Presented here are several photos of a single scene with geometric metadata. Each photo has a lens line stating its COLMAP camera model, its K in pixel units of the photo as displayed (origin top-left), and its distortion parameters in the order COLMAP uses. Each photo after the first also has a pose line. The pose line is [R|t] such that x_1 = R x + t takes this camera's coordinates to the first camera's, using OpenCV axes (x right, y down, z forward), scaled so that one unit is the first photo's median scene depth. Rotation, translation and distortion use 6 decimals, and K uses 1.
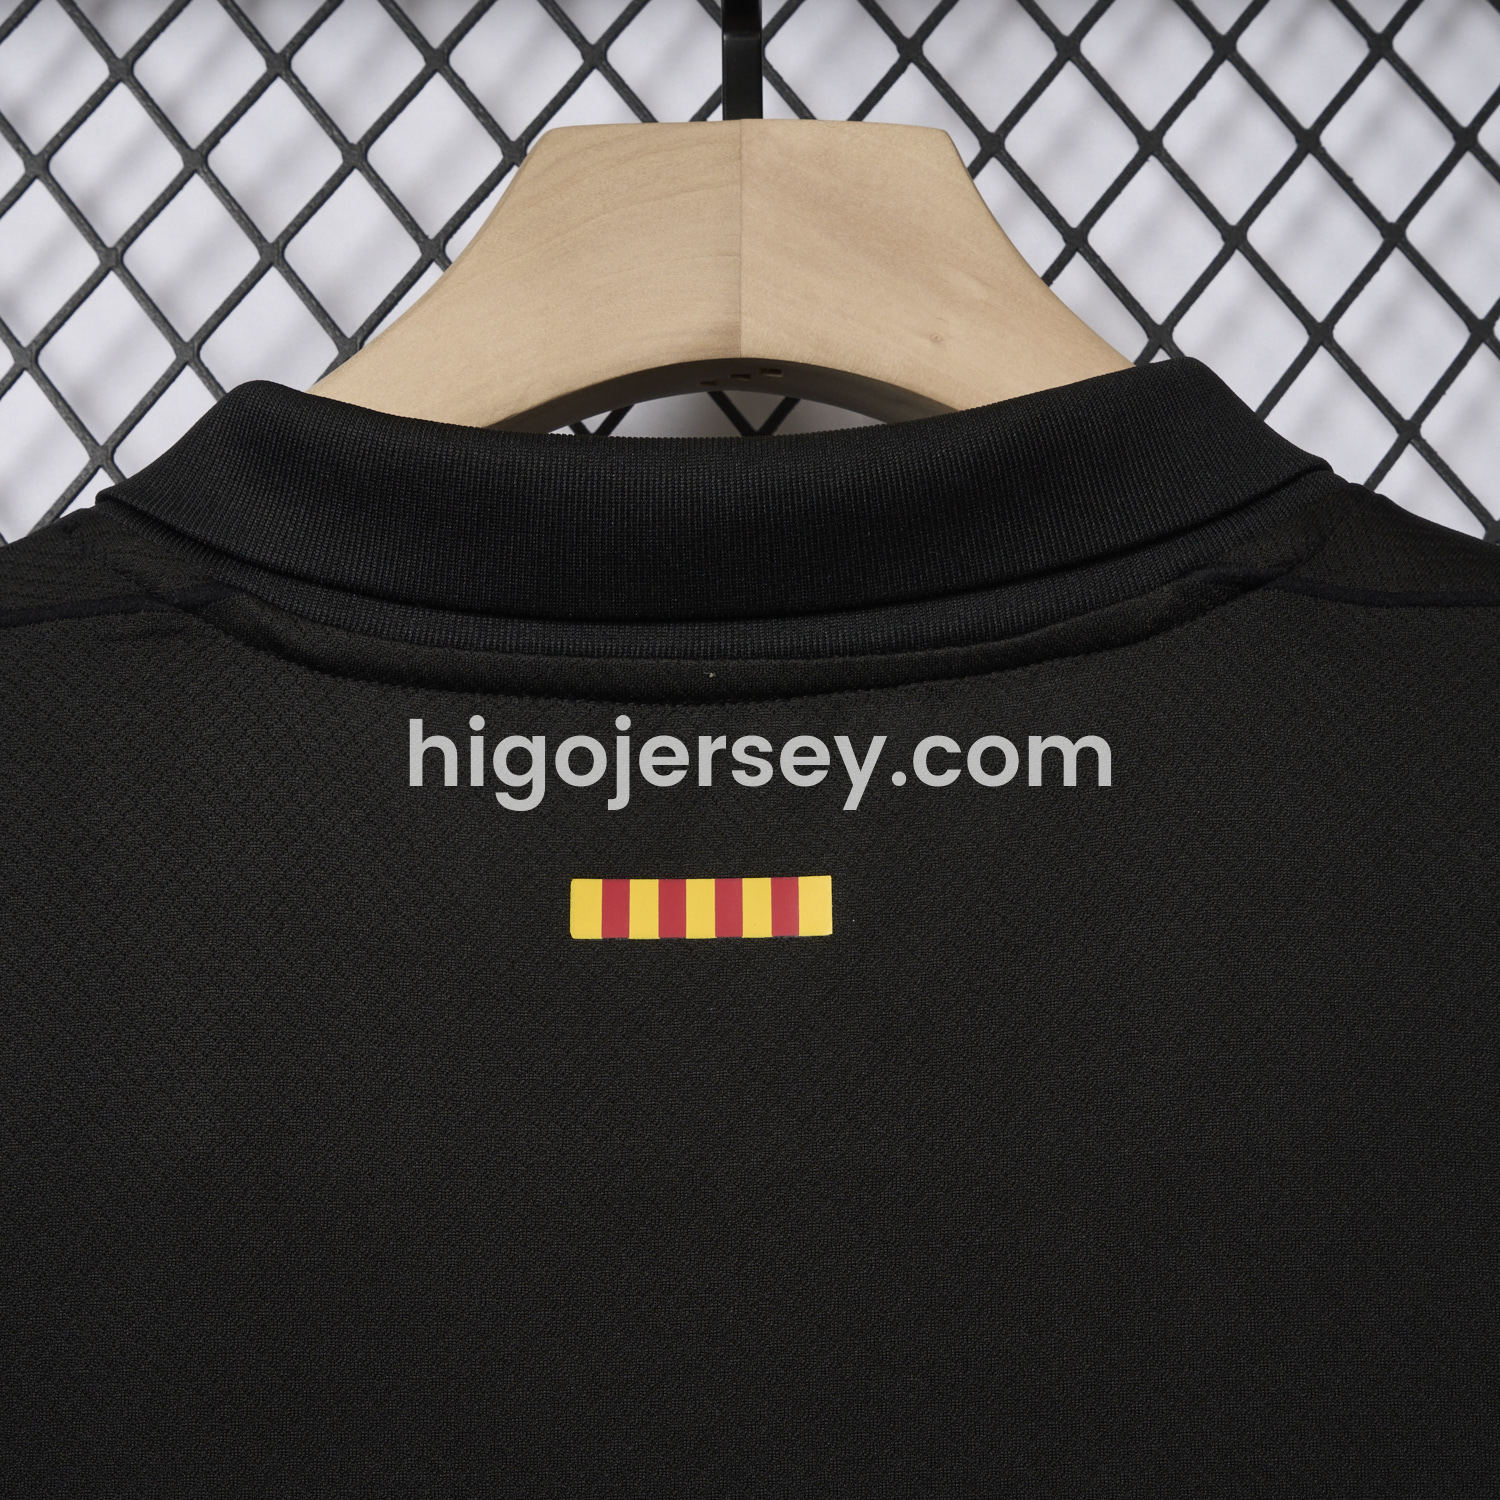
lens RADIAL K [[3495.4, 0, 750.0], [0, 3495.4, 750.0], [0, 0, 1]] dist [0.046001, 0.089746]
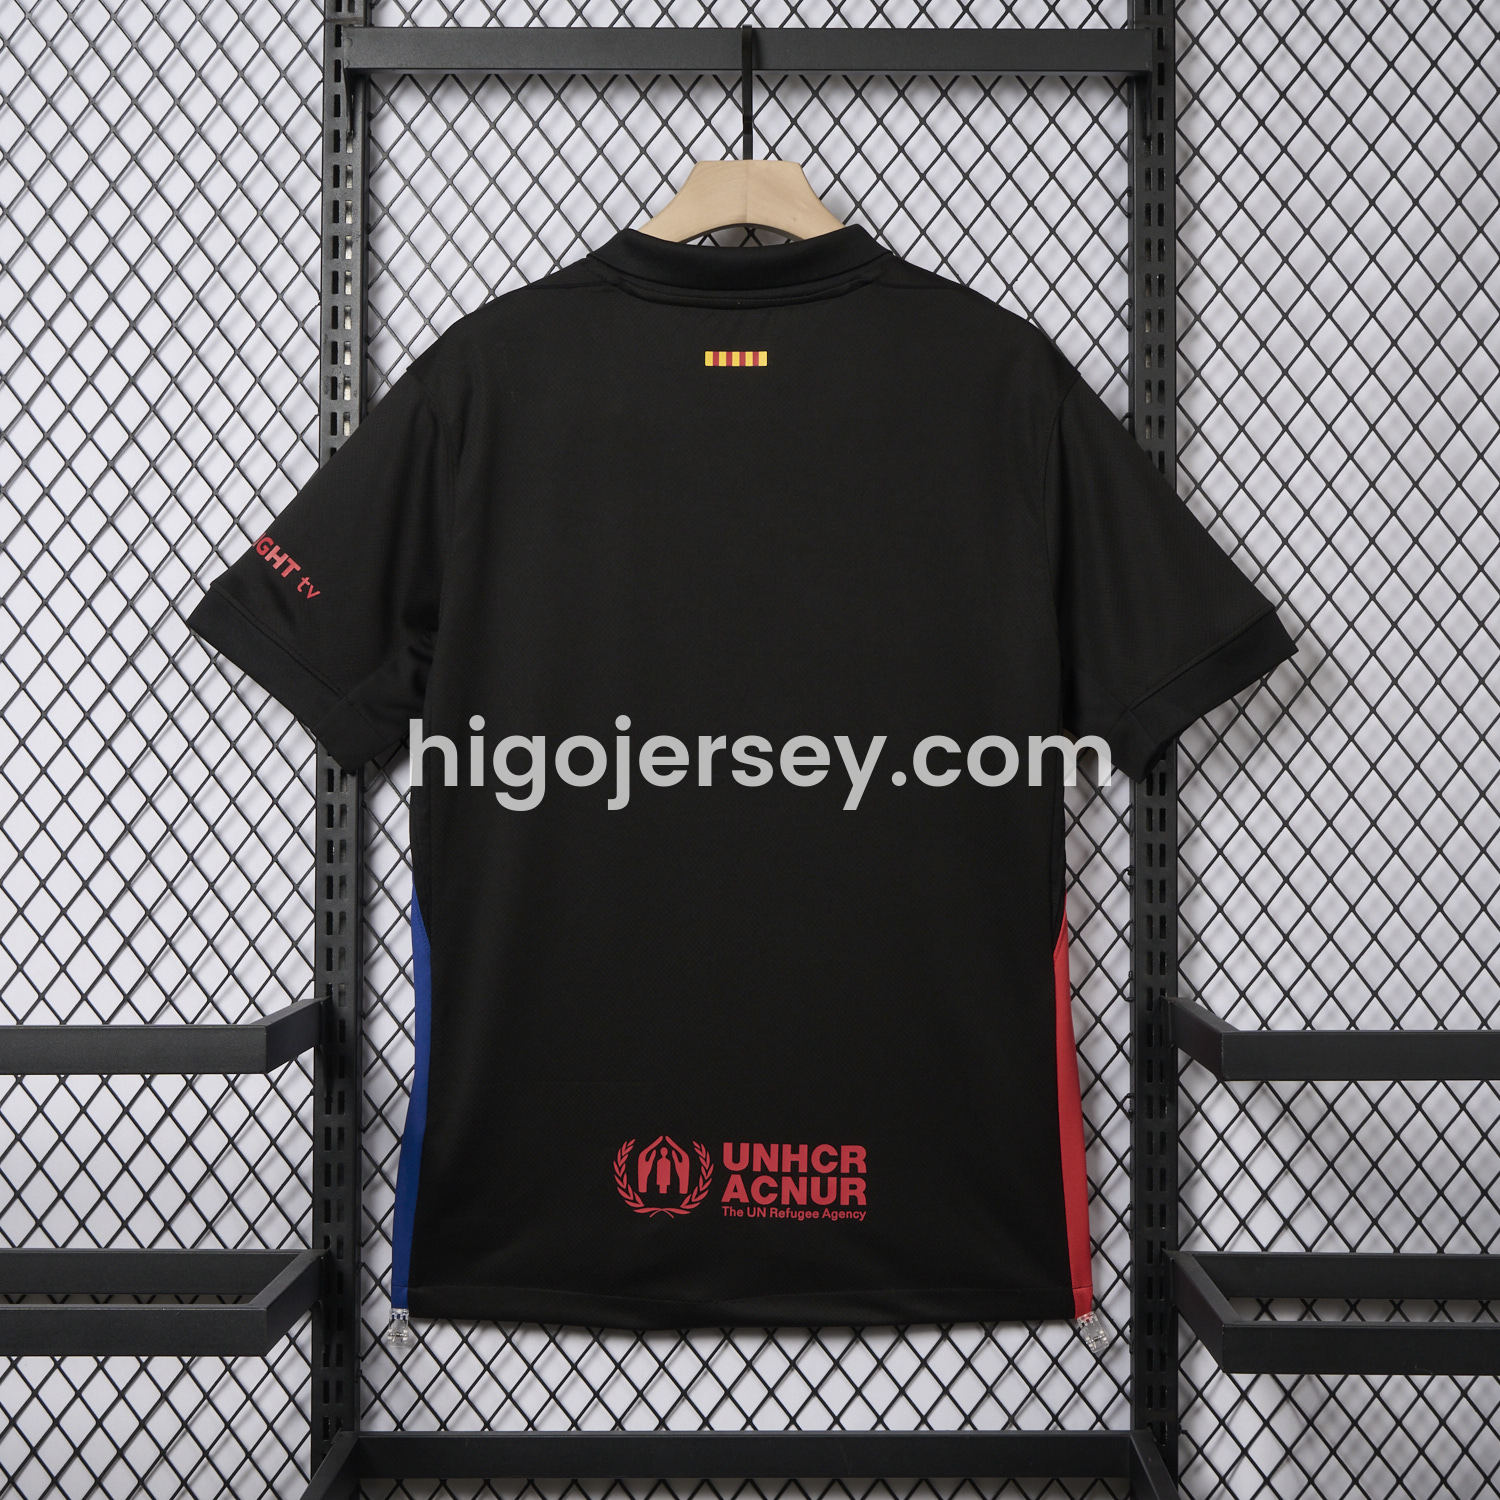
lens RADIAL K [[3495.4, 0, 750.0], [0, 3495.4, 750.0], [0, 0, 1]] dist [0.046001, 0.089746]
pose [[0.999915, 0.012191, 0.004610, -0.010571], [-0.012805, 0.984851, 0.172931, -0.218424], [-0.002432, -0.172975, 0.984923, -3.218383]]
